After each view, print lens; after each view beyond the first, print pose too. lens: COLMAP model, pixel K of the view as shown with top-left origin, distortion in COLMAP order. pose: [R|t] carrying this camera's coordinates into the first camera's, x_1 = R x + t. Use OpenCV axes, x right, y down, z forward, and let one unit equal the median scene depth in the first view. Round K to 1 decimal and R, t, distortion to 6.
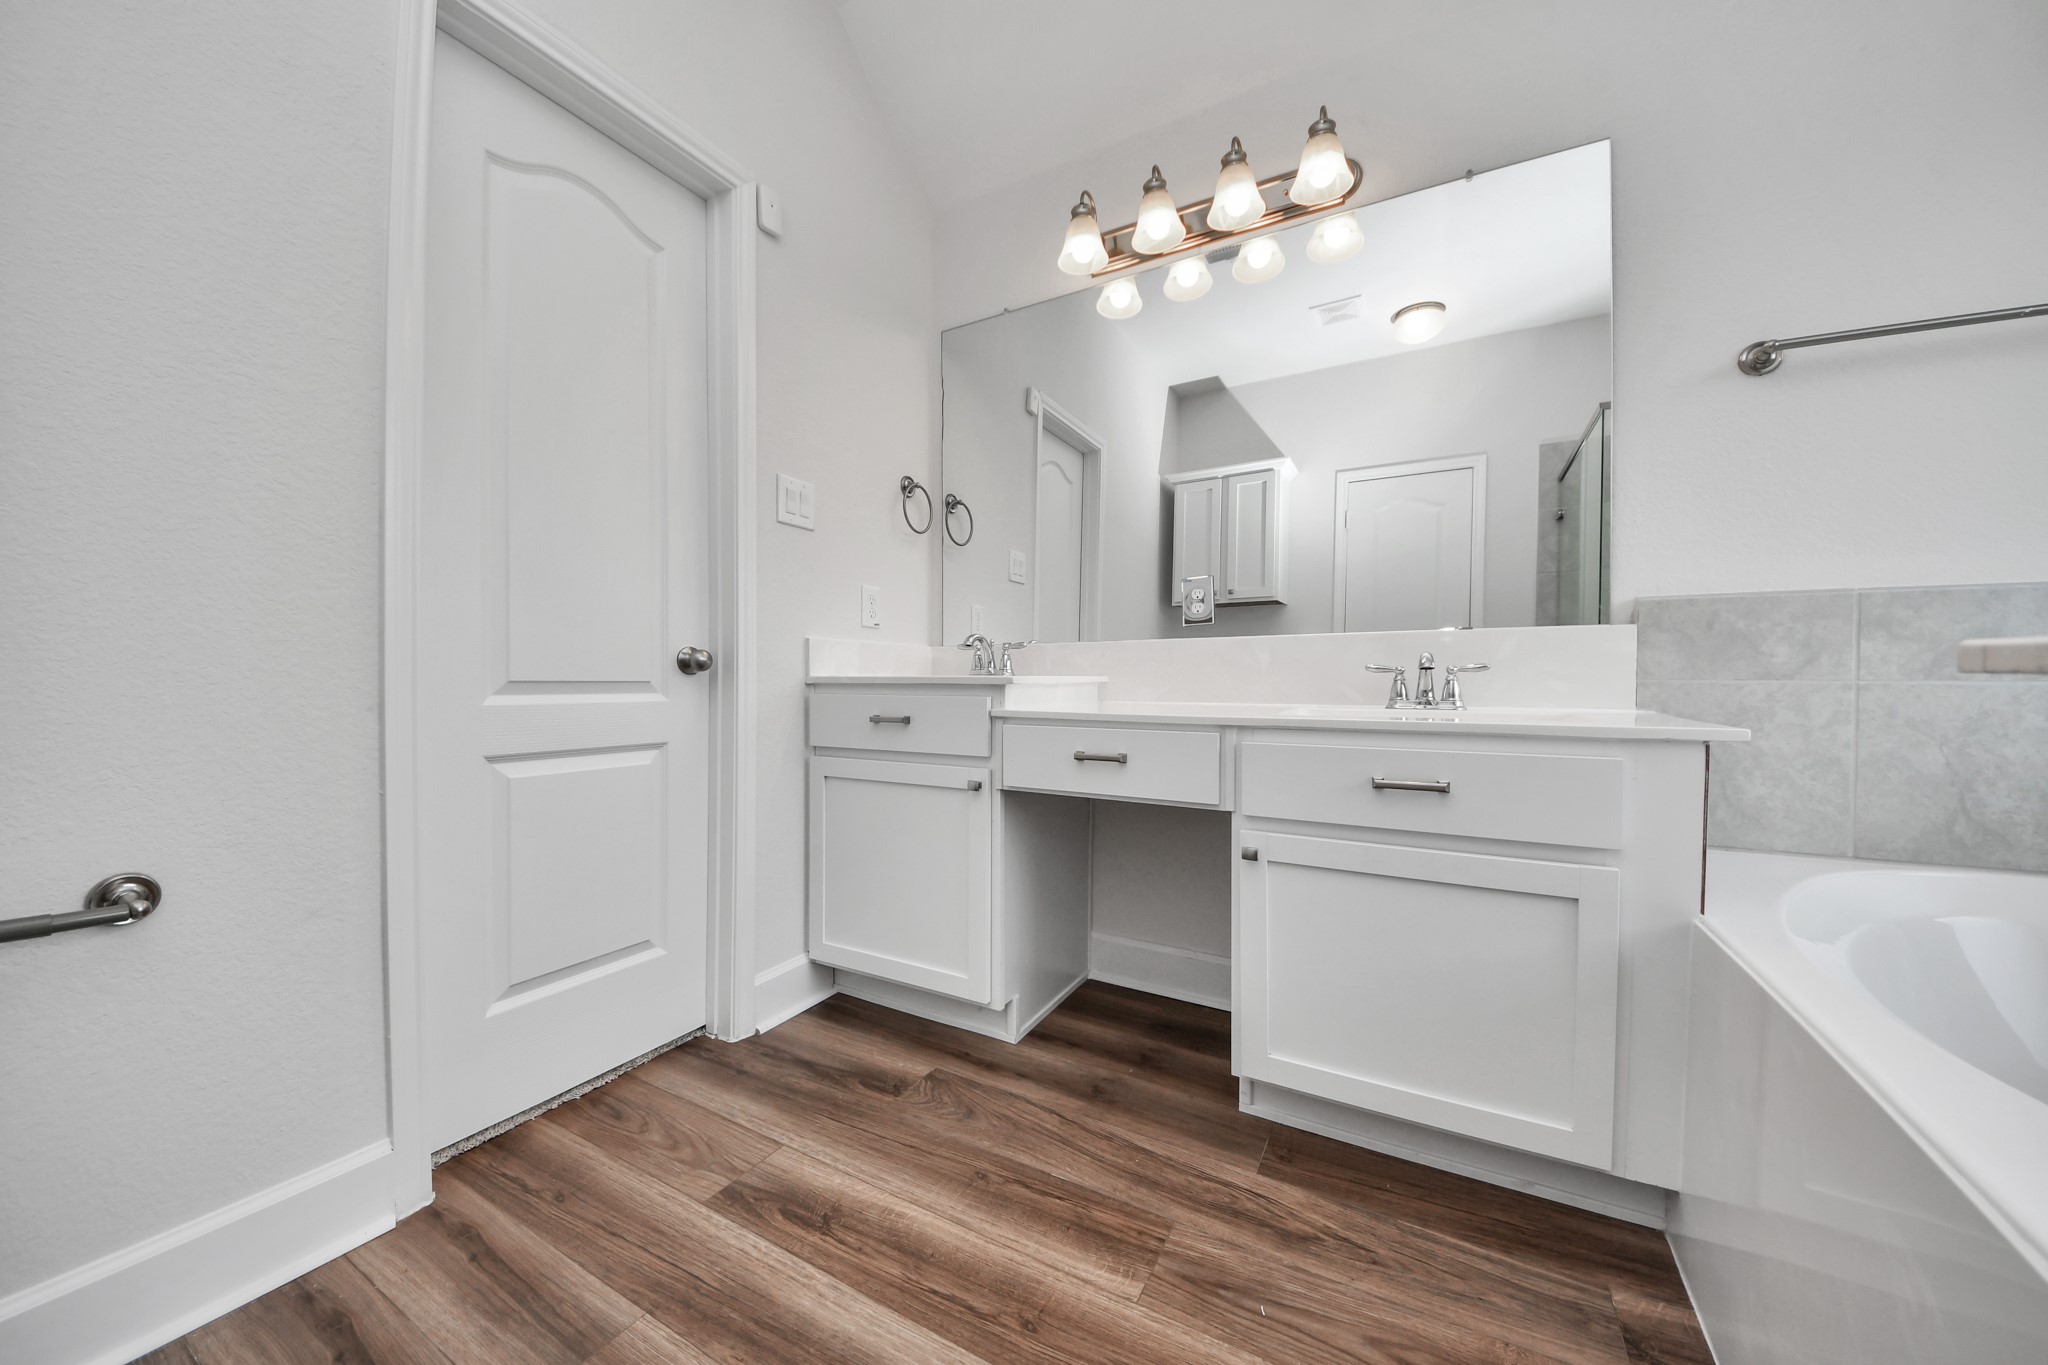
lens RADIAL K [[724.7, 0, 1021.8], [0, 724.7, 676.7], [0, 0, 1]] dist [-0.000173, -0.015517]
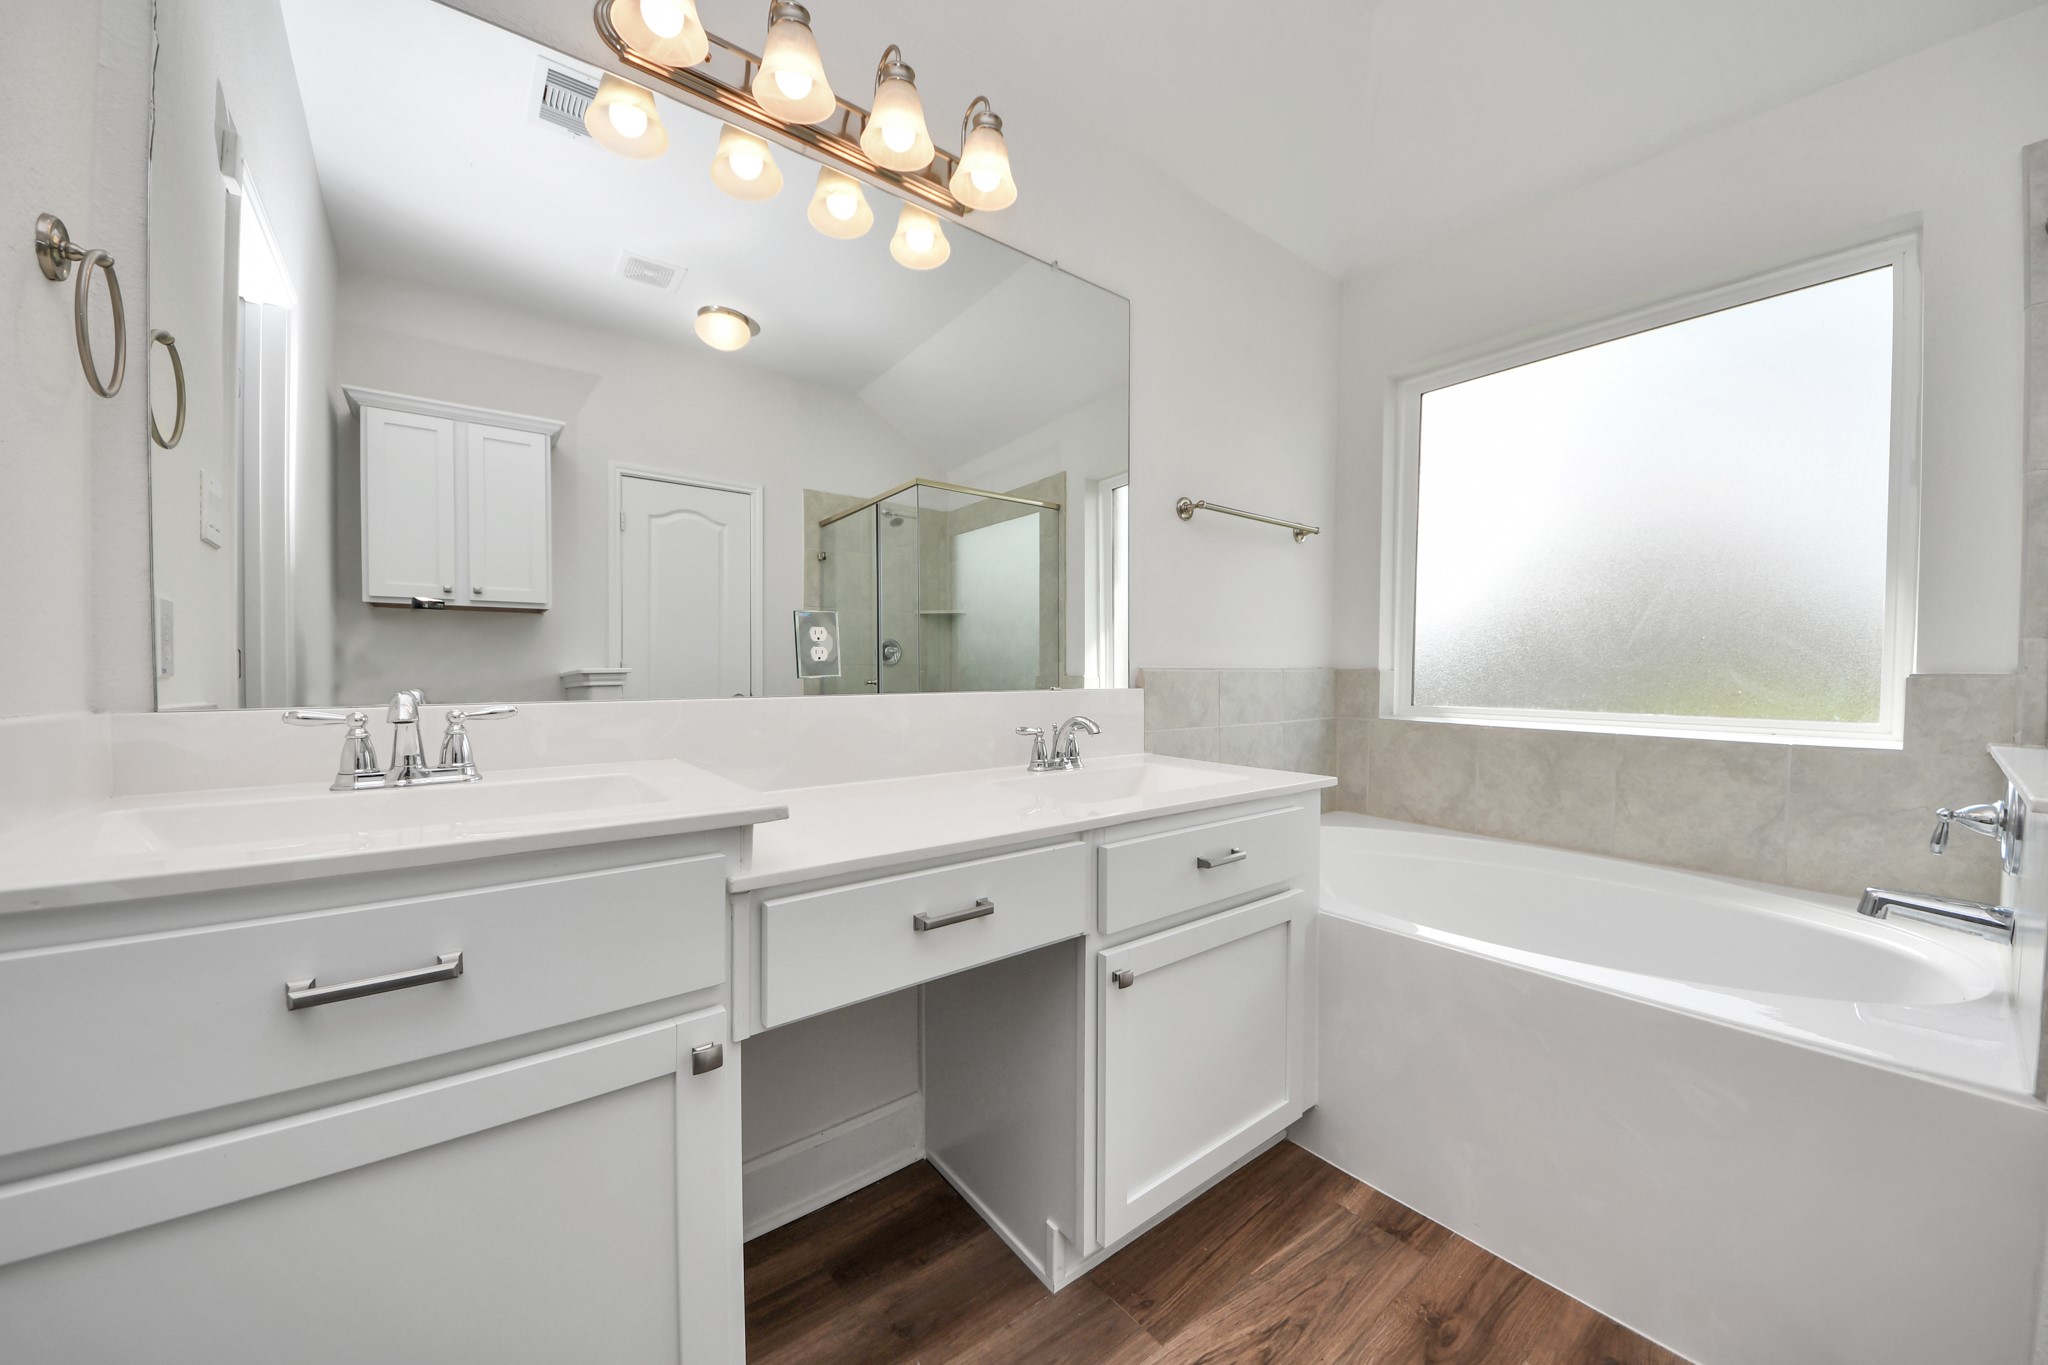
lens RADIAL K [[729.0, 0, 1027.5], [0, 729.0, 684.5], [0, 0, 1]] dist [-0.000460, -0.000187]
pose [[0.374908, -0.012673, 0.926975, -0.469063], [0.003639, 0.999919, 0.012198, -0.100632], [-0.927055, -0.001200, 0.374924, 0.722228]]
